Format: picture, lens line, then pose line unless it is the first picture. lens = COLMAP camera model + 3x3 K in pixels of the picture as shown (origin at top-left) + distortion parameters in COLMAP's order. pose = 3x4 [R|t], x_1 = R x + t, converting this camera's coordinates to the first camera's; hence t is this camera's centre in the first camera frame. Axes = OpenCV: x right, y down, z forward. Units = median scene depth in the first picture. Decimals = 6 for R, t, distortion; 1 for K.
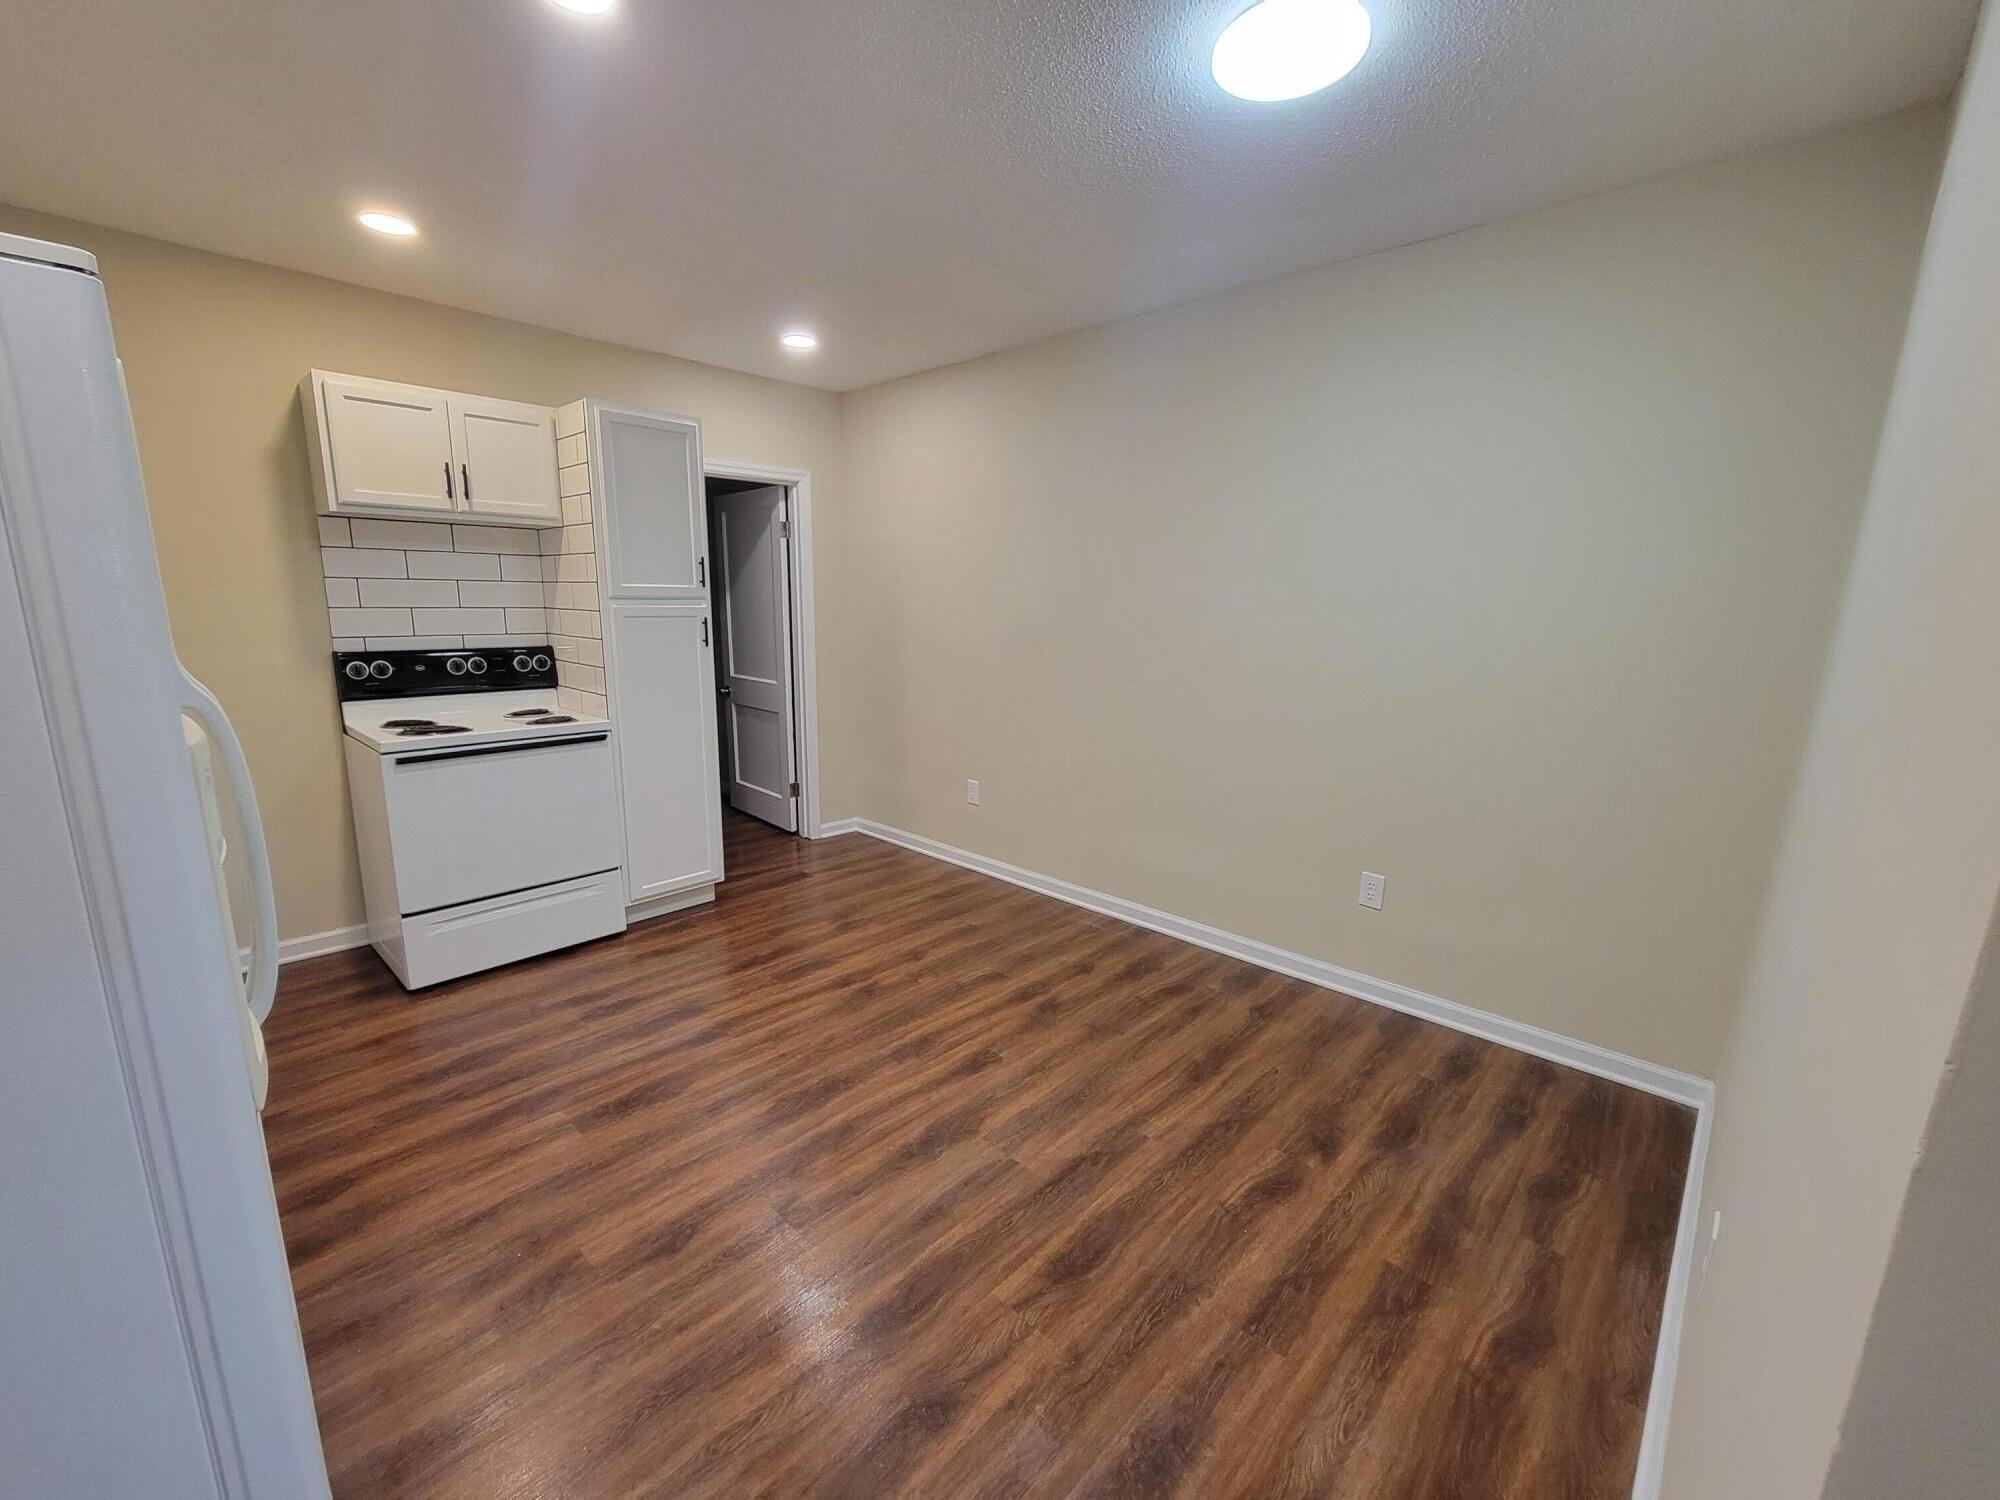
lens RADIAL K [[815.9, 0, 997.5], [0, 815.9, 752.5], [0, 0, 1]] dist [0.001940, -0.002942]
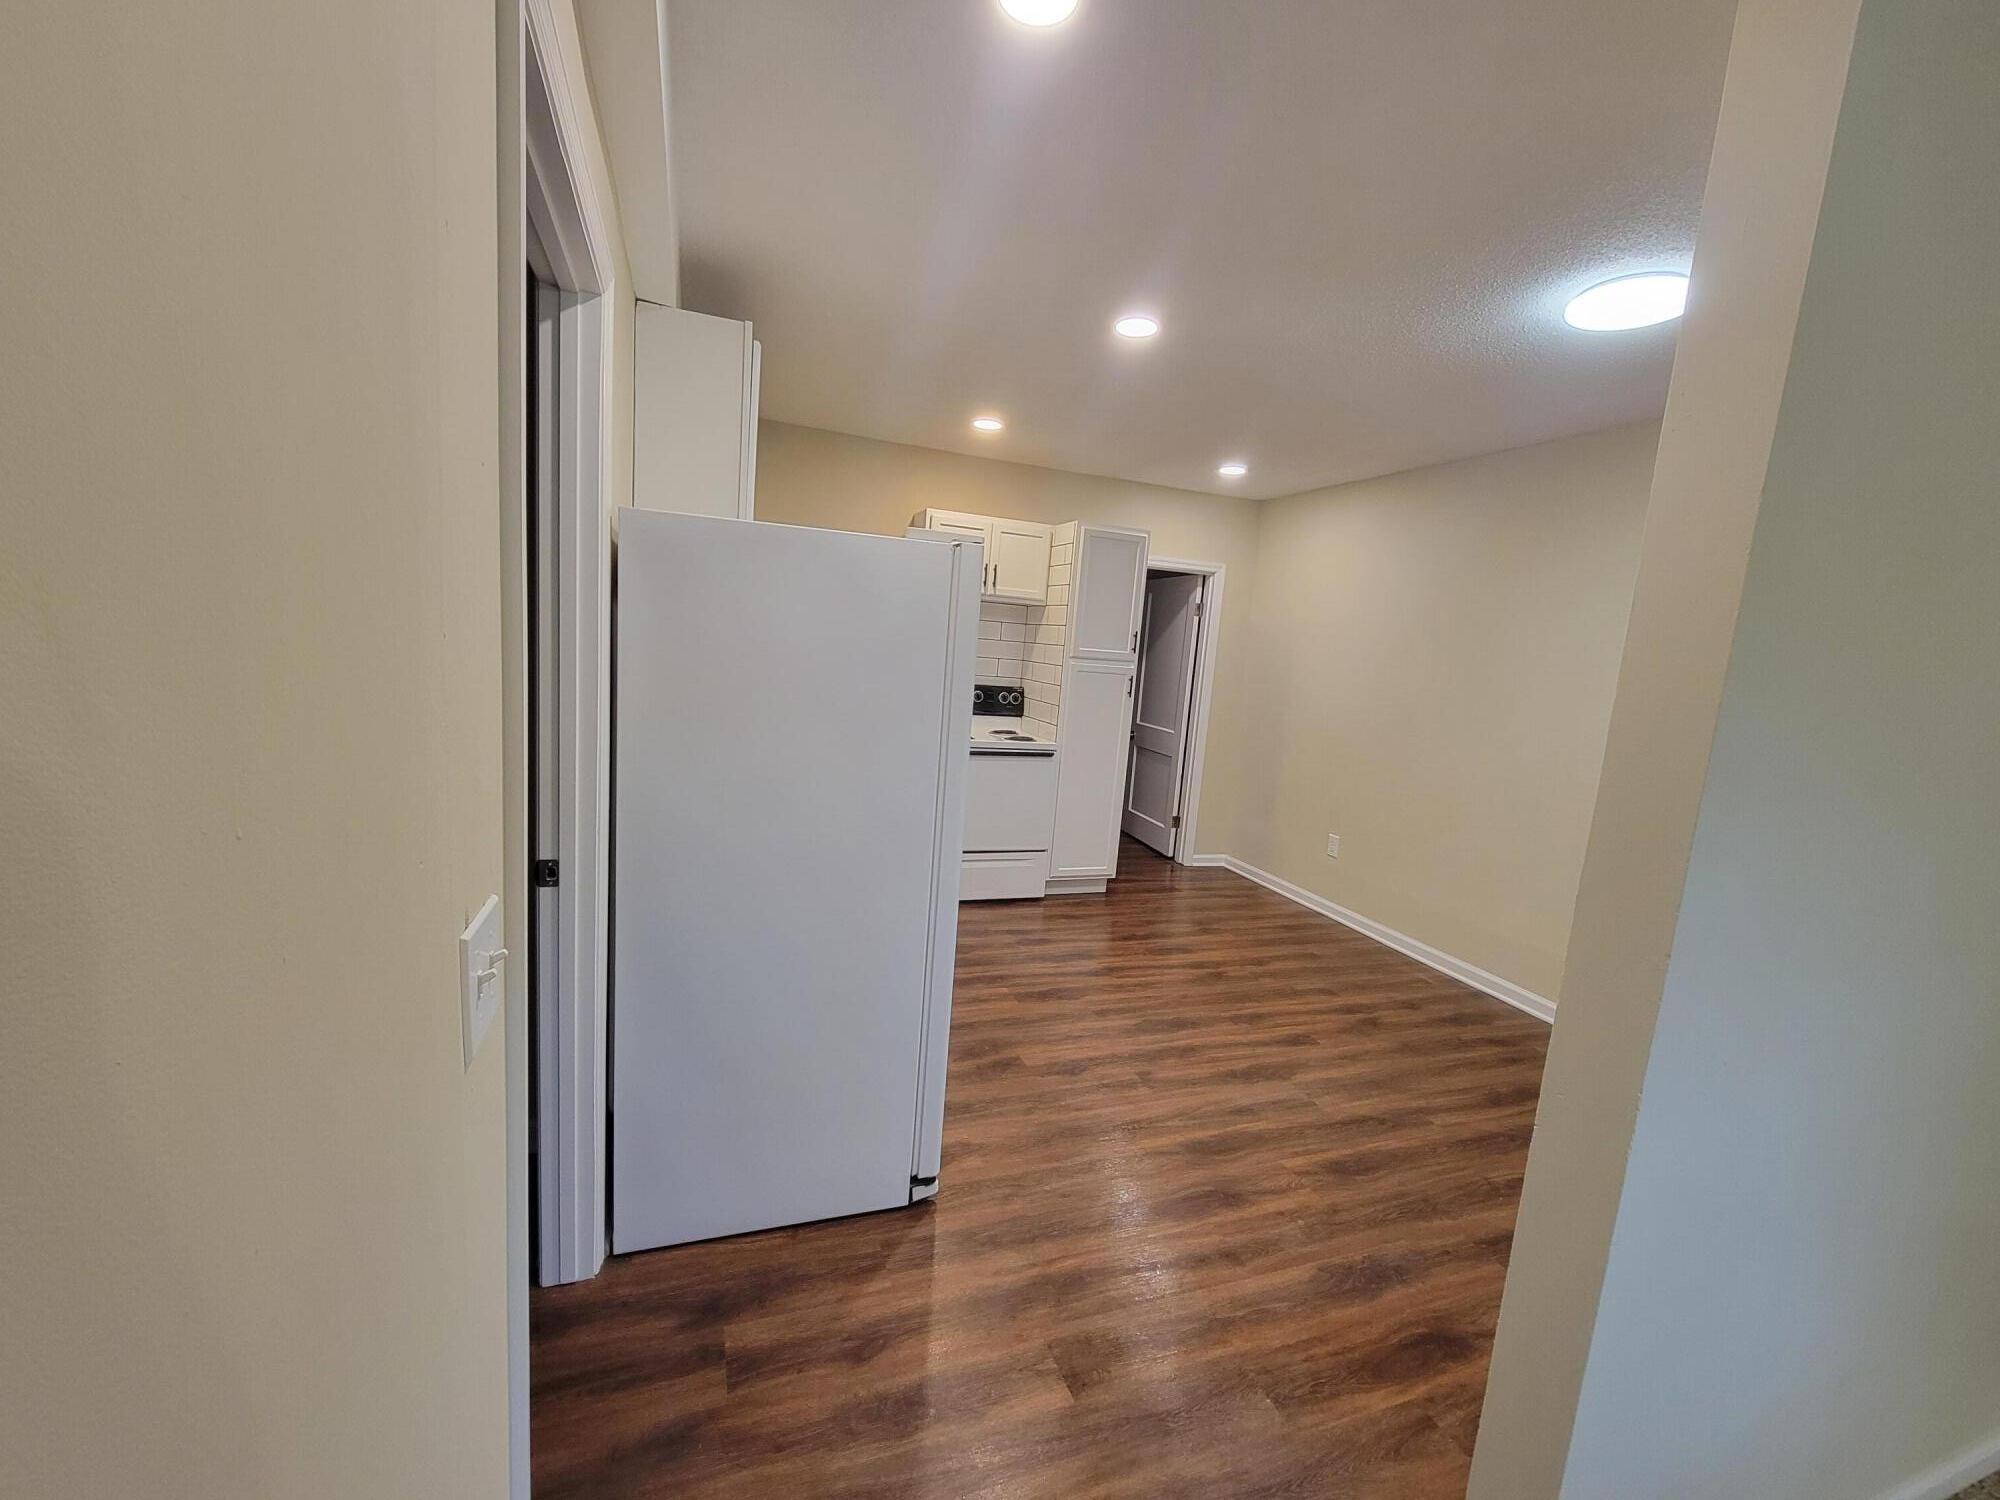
lens RADIAL K [[815.9, 0, 997.5], [0, 815.9, 752.5], [0, 0, 1]] dist [0.001940, -0.002942]
pose [[0.889775, 0.117714, -0.440958, 0.053402], [-0.149835, 0.987957, -0.038605, 0.046683], [0.431104, 0.100421, 0.896697, -0.304636]]
